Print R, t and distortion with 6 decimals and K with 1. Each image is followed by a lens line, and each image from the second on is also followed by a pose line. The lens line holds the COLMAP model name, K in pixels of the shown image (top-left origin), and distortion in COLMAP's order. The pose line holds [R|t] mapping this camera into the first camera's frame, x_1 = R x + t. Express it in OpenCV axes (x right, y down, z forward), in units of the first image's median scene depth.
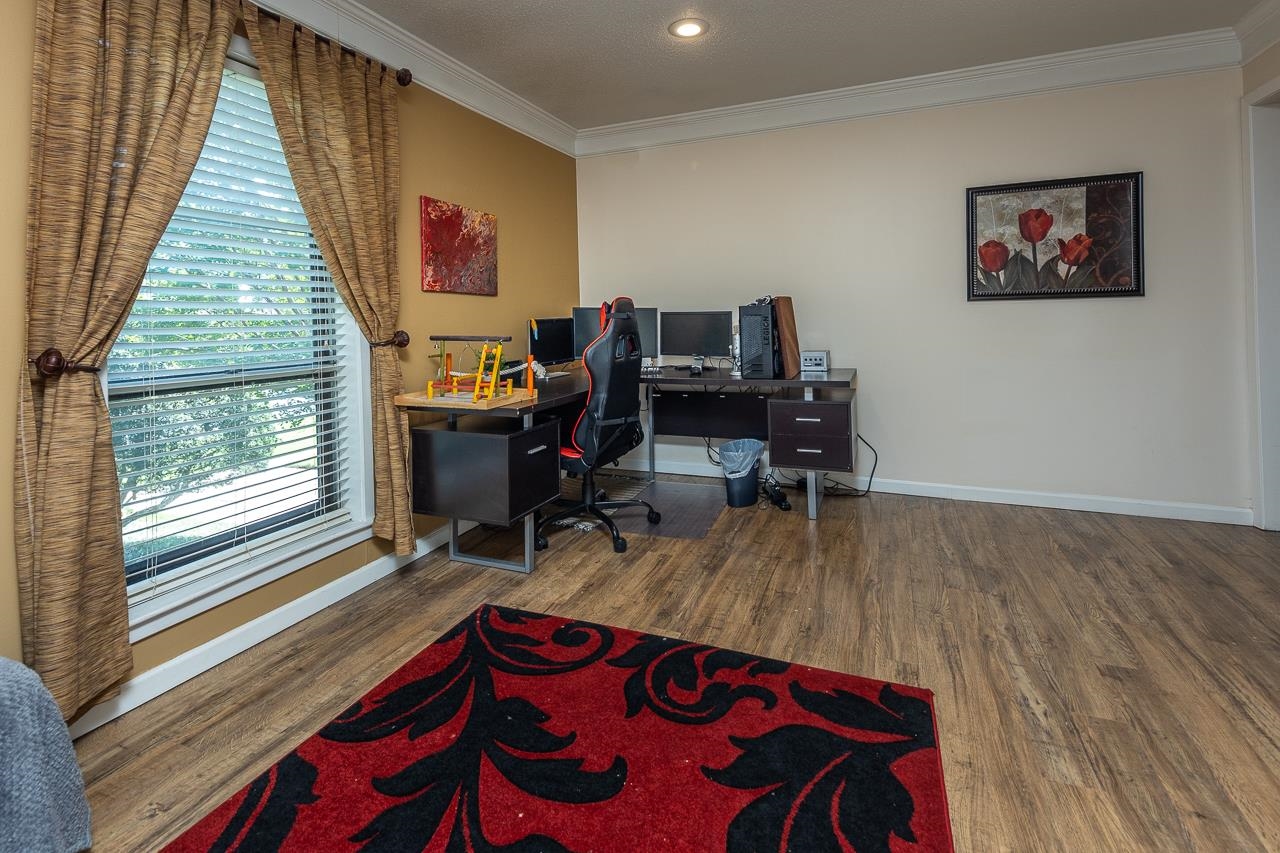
lens RADIAL K [[608.6, 0, 637.2], [0, 608.6, 321.7], [0, 0, 1]] dist [0.057280, -0.021019]
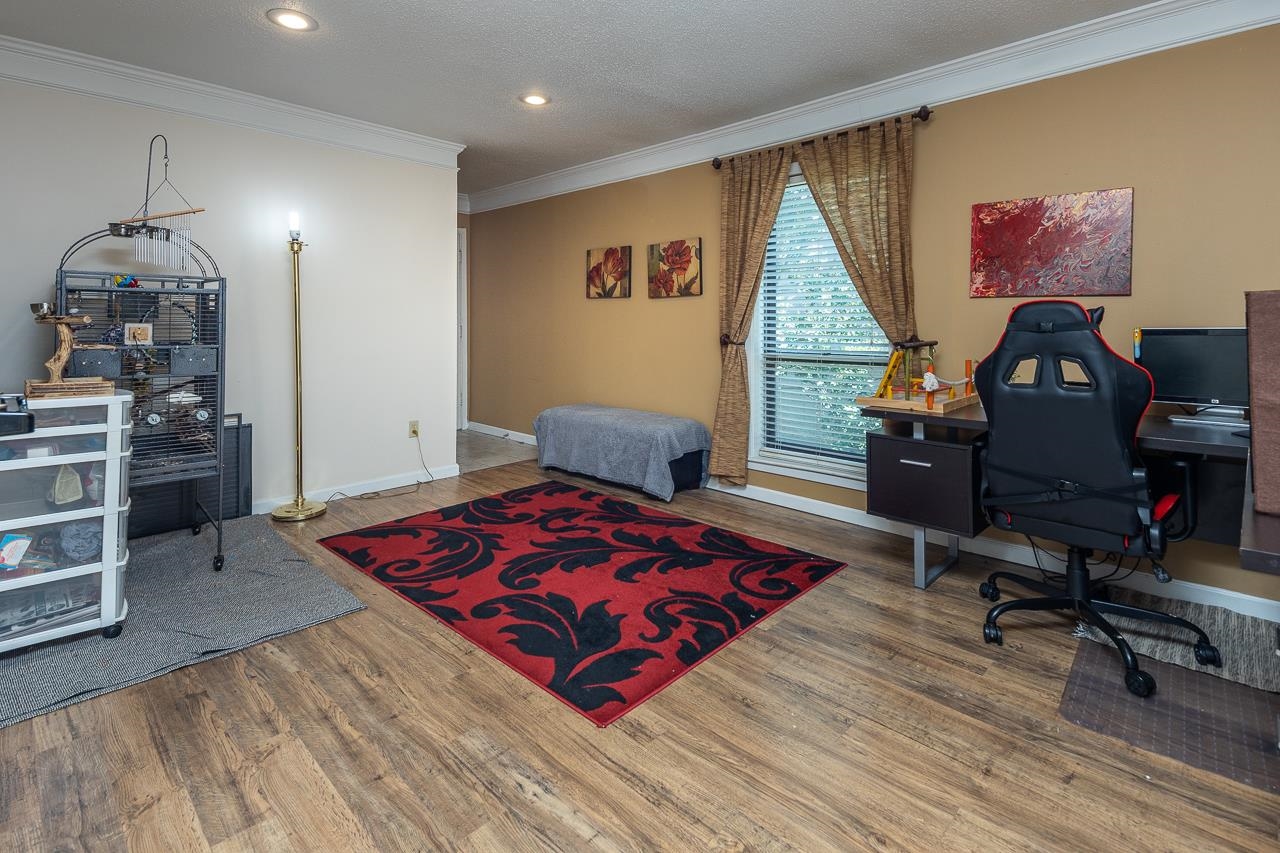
lens RADIAL K [[608.6, 0, 637.2], [0, 608.6, 321.7], [0, 0, 1]] dist [0.057280, -0.021019]
pose [[-0.377655, 0.020540, -0.925718, 1.296074], [0.001235, 0.999764, 0.021679, -0.052569], [0.925945, 0.007044, -0.377592, 1.377348]]
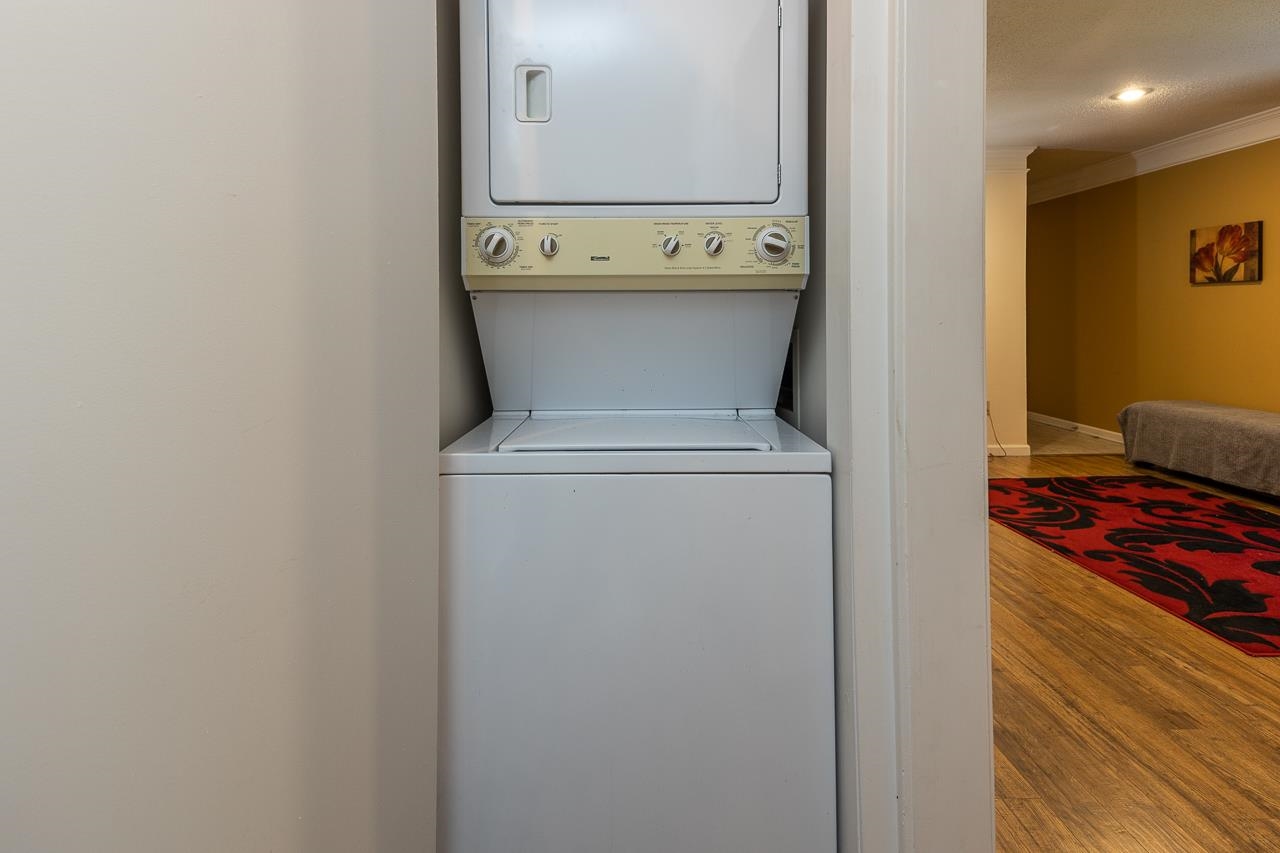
lens RADIAL K [[608.6, 0, 637.2], [0, 608.6, 321.7], [0, 0, 1]] dist [0.057280, -0.021019]
pose [[-0.917878, 0.037791, -0.395060, 1.887977], [0.031758, 0.999258, 0.021801, -0.073159], [0.395590, 0.007464, -0.918397, 1.574999]]
